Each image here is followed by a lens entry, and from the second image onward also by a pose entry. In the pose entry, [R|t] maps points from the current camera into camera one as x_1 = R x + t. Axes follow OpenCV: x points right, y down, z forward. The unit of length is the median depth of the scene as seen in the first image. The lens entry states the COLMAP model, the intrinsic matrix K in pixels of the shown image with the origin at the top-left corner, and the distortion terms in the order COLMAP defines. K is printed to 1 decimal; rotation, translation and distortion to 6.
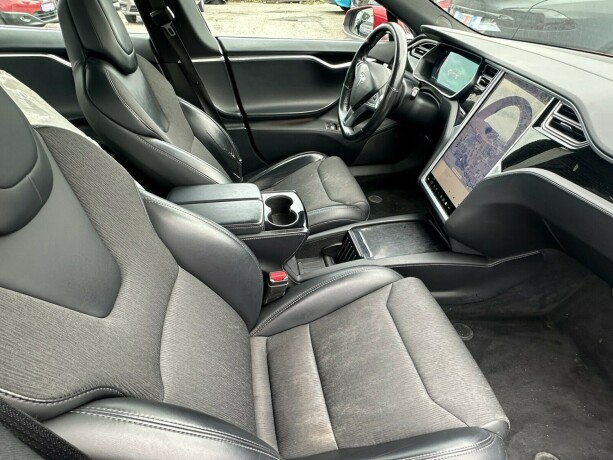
lens RADIAL K [[344.7, 0, 306.5], [0, 344.7, 230.0], [0, 0, 1]] dist [-0.002540, -0.000418]
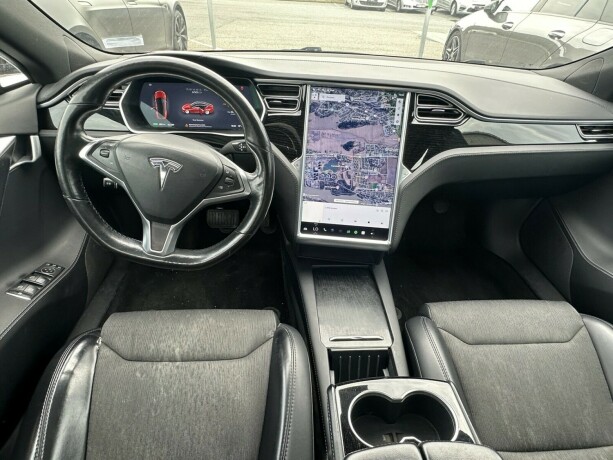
lens RADIAL K [[344.7, 0, 306.5], [0, 344.7, 230.0], [0, 0, 1]] dist [-0.002540, -0.000418]
pose [[0.112450, -0.599050, 0.792776, -0.347139], [0.557177, 0.698619, 0.448870, -0.623229], [-0.822745, 0.391241, 0.412337, 0.829026]]
